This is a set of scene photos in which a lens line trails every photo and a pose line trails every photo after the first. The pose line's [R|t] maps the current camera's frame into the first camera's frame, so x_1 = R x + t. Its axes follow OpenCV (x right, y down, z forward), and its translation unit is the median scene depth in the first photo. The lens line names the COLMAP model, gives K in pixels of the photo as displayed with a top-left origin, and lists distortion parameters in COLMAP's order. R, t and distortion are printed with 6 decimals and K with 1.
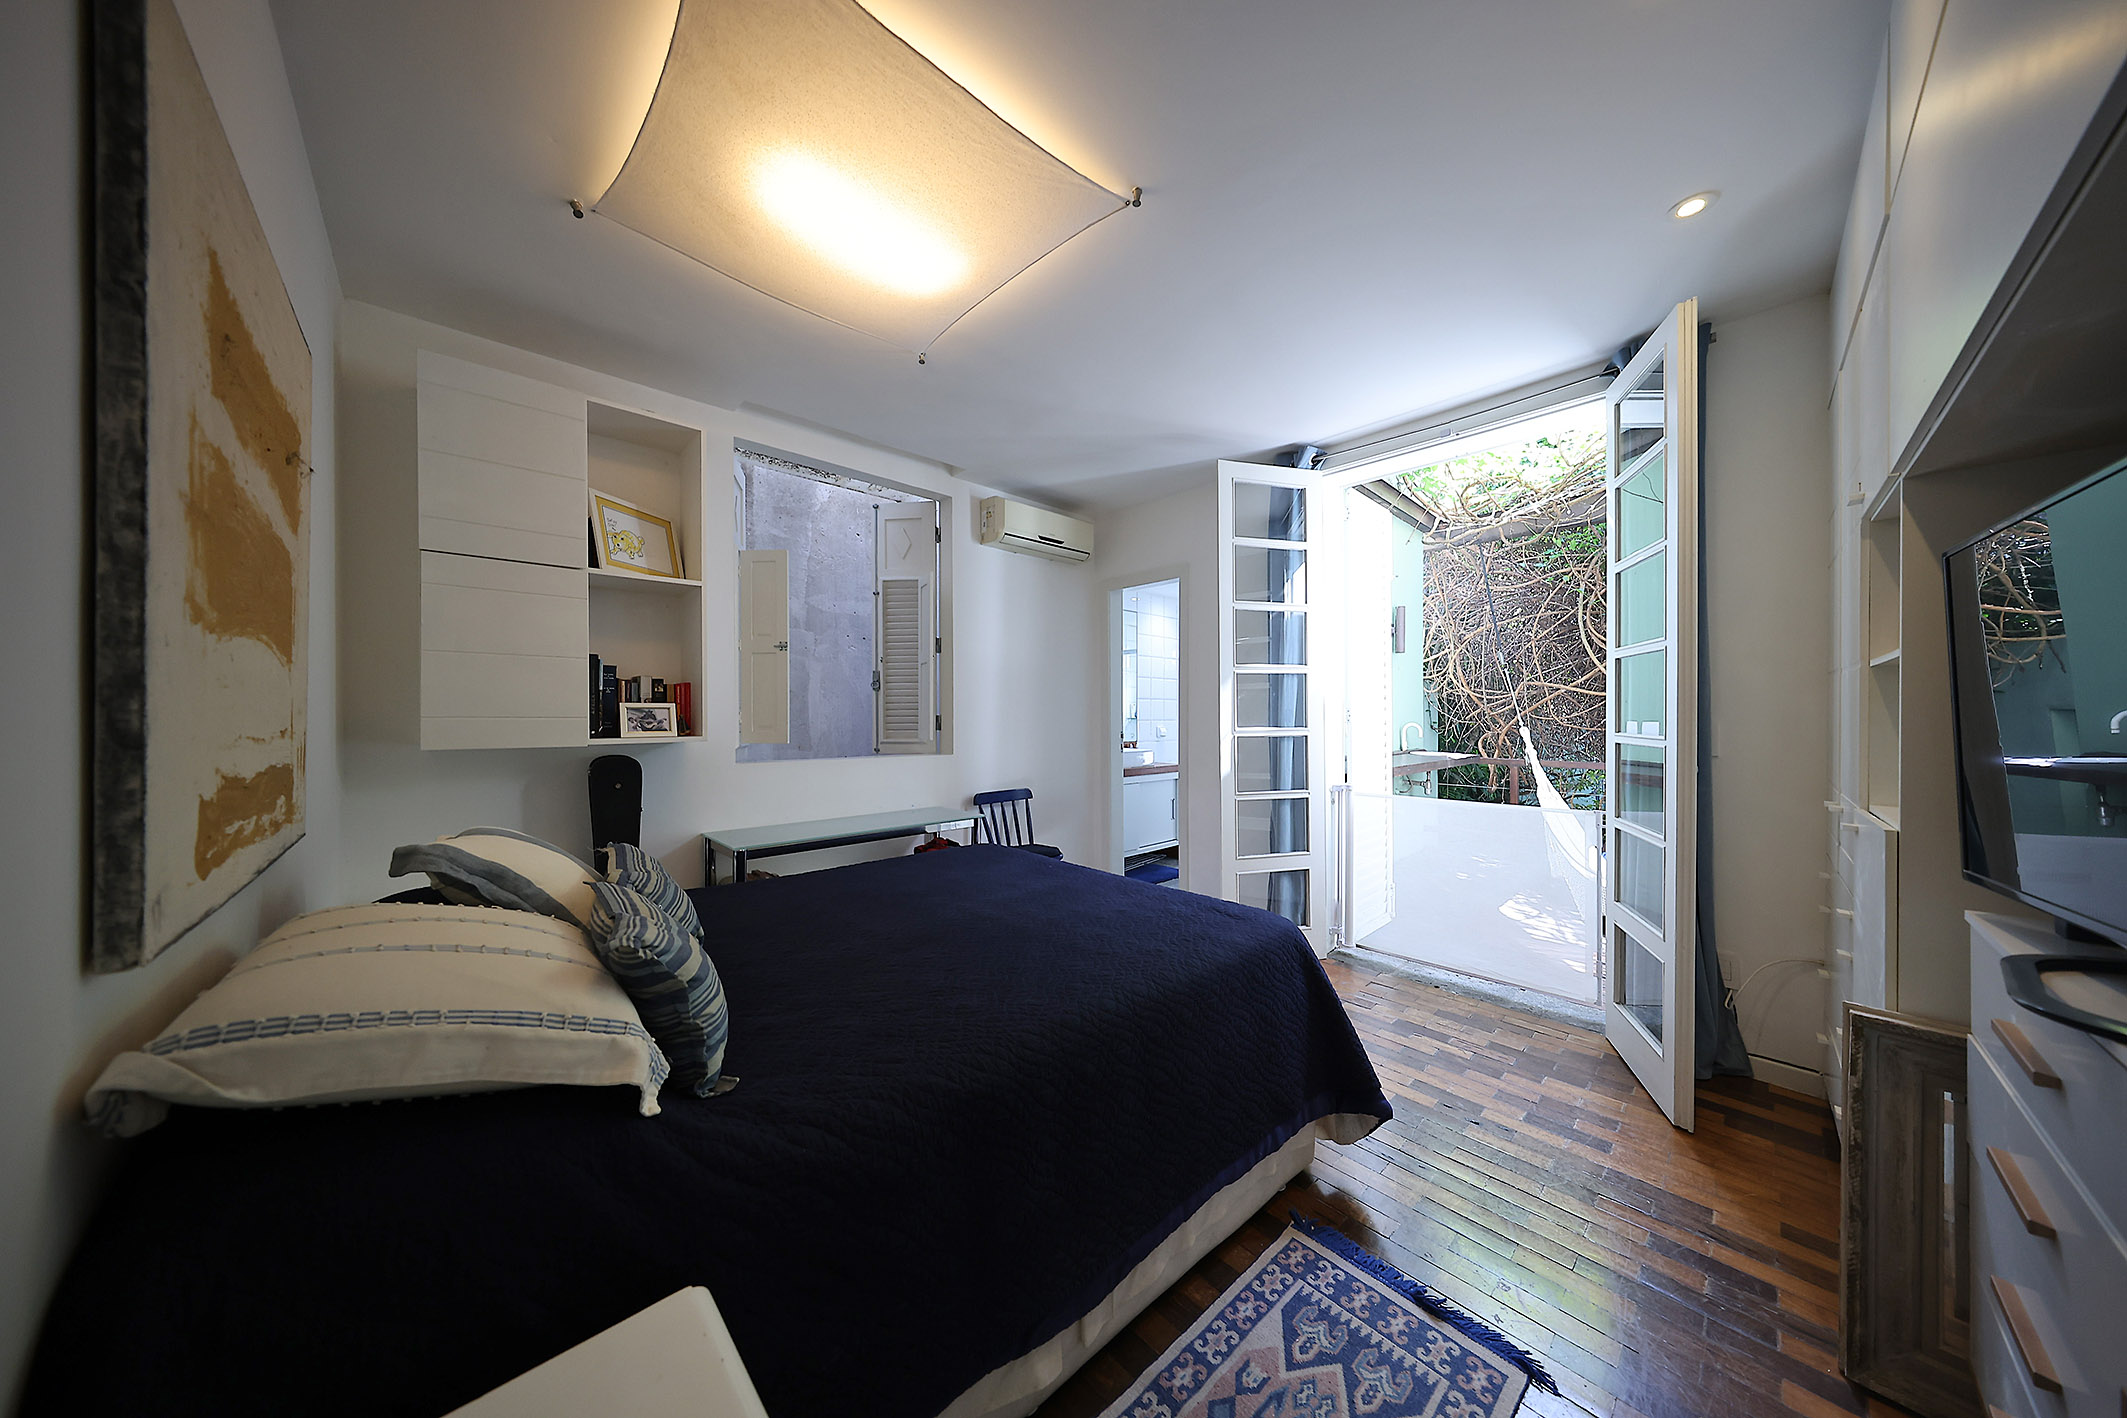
lens RADIAL K [[647.6, 0, 1063.5], [0, 647.6, 709.0], [0, 0, 1]] dist [-0.000174, 0.000003]
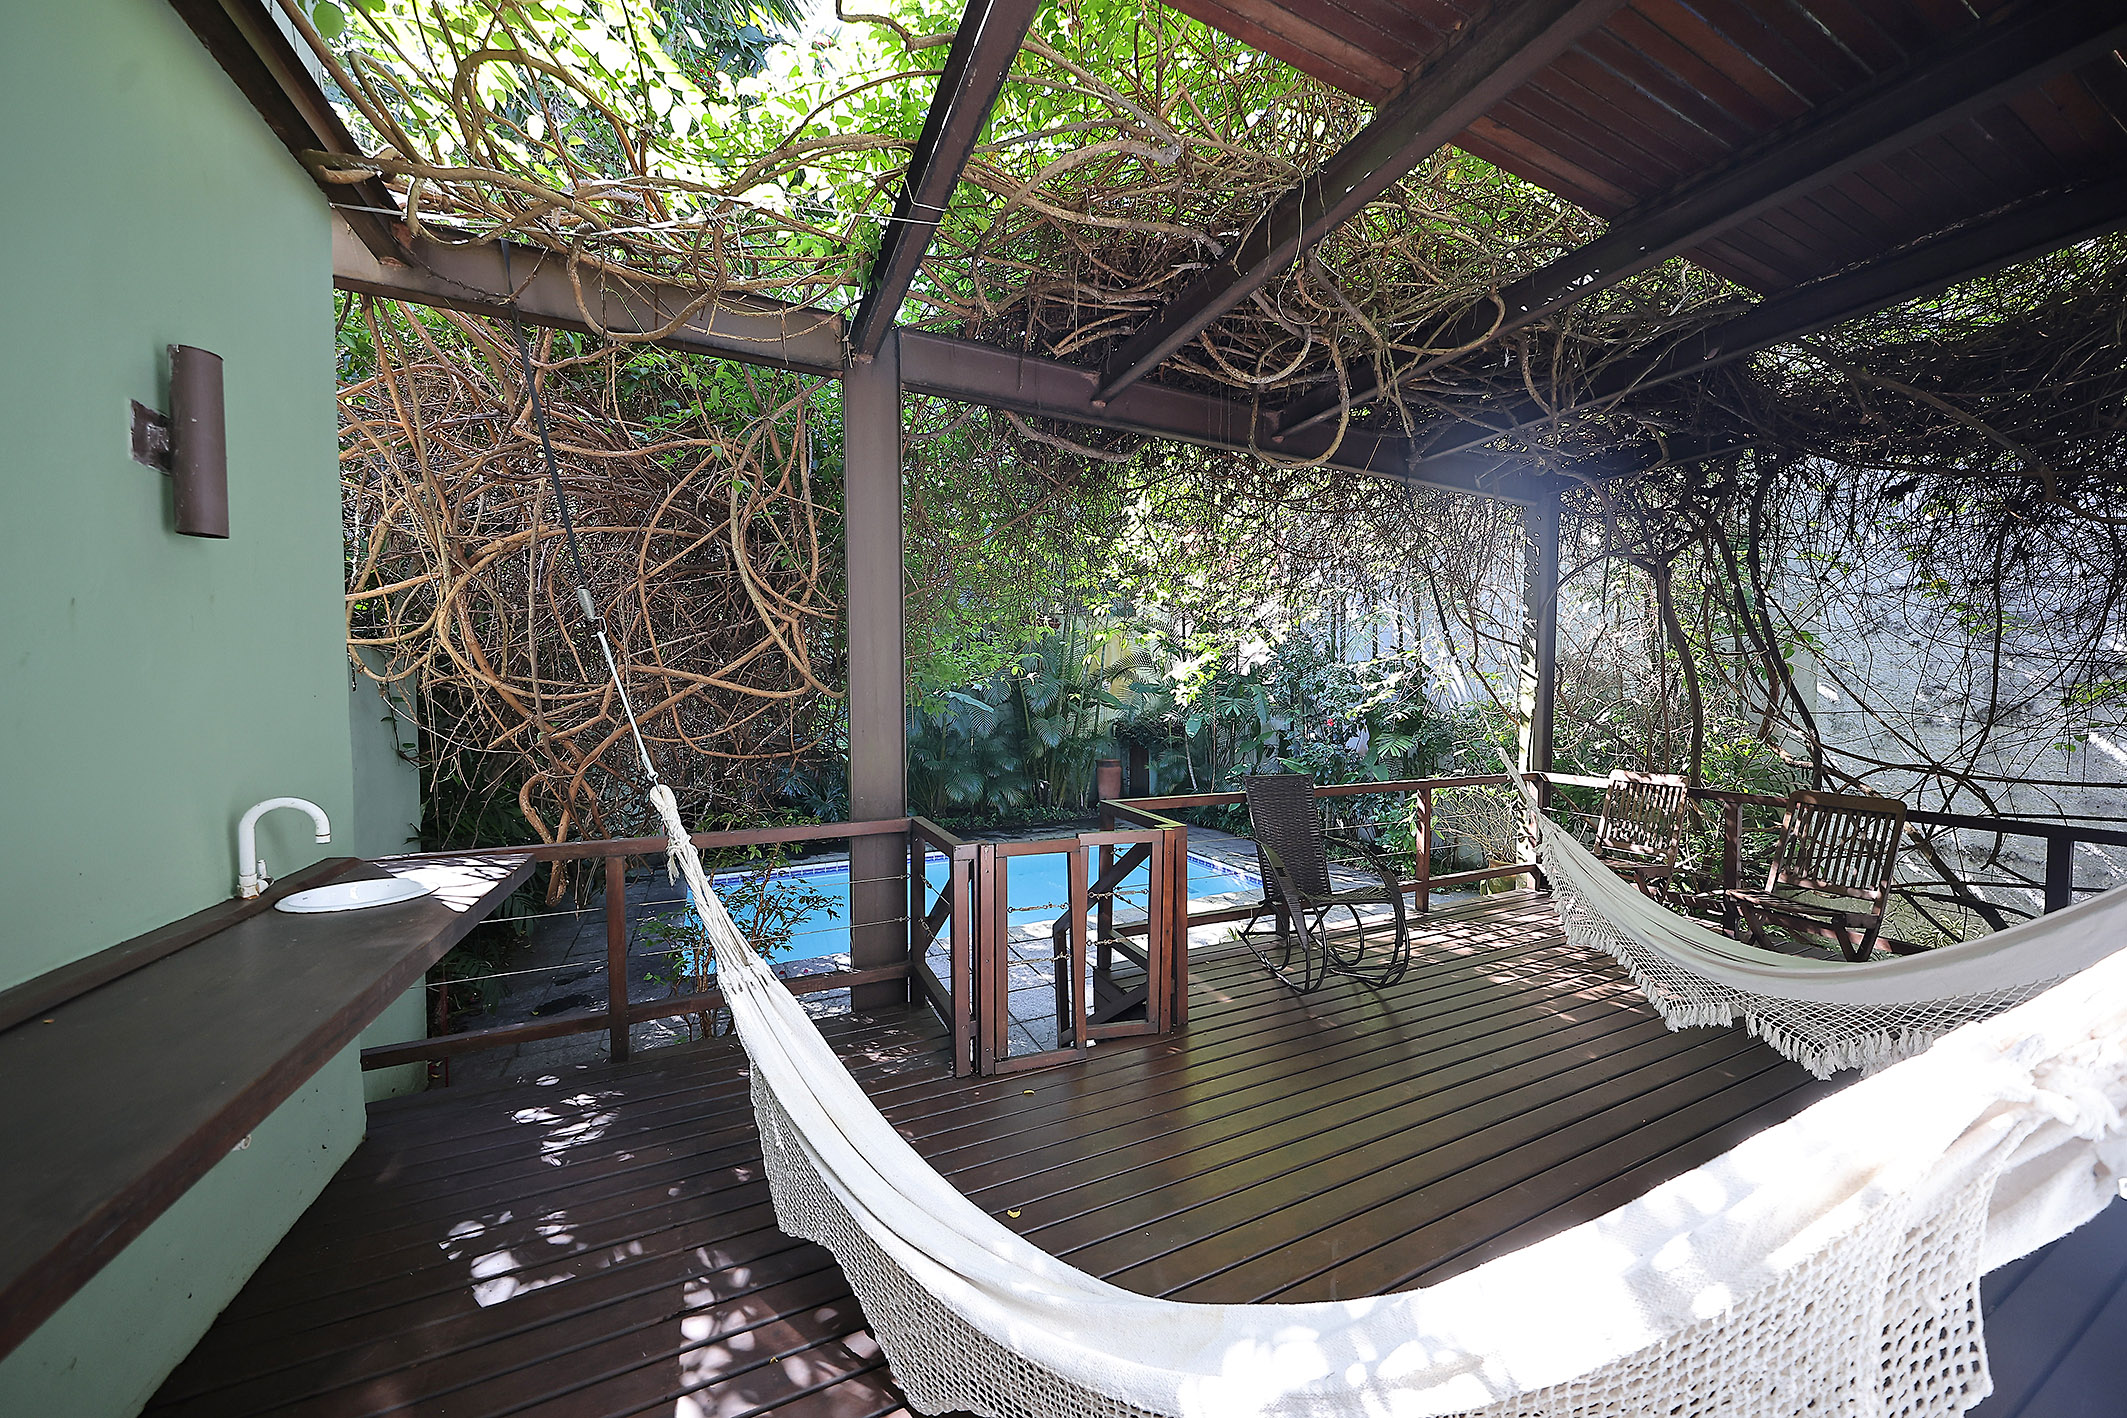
lens RADIAL K [[692.4, 0, 1067.5], [0, 692.4, 716.8], [0, 0, 1]] dist [0.001185, 0.000054]
pose [[0.317206, -0.026764, 0.947979, 0.323116], [-0.003105, 0.999567, 0.029260, -0.018831], [-0.948352, -0.012225, 0.316986, 0.513137]]
